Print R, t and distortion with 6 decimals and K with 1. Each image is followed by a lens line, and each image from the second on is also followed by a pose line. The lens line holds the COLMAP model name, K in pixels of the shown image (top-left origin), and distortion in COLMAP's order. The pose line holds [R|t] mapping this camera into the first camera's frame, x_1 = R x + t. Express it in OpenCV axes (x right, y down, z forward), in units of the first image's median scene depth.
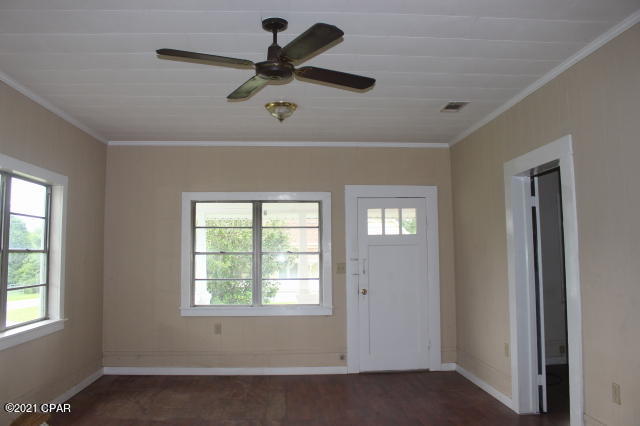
lens RADIAL K [[535.1, 0, 320.0], [0, 535.1, 213.0], [0, 0, 1]] dist [-0.158152, 0.153475]
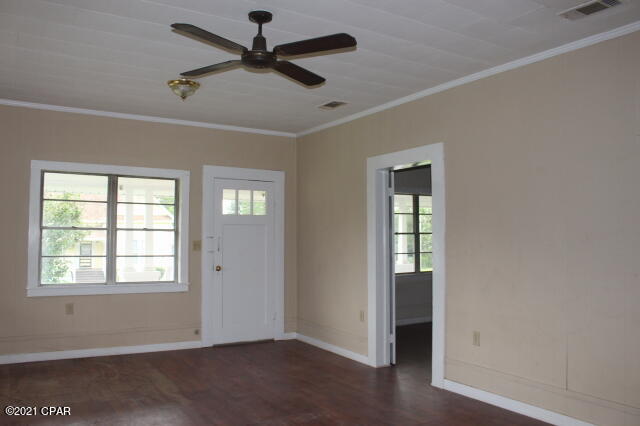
lens RADIAL K [[535.1, 0, 320.0], [0, 535.1, 213.0], [0, 0, 1]] dist [-0.158152, 0.153475]
pose [[0.883246, 0.035807, 0.467541, -0.233057], [-0.053348, 0.998280, 0.024328, 0.003420], [-0.465866, -0.046430, 0.883636, -0.009174]]
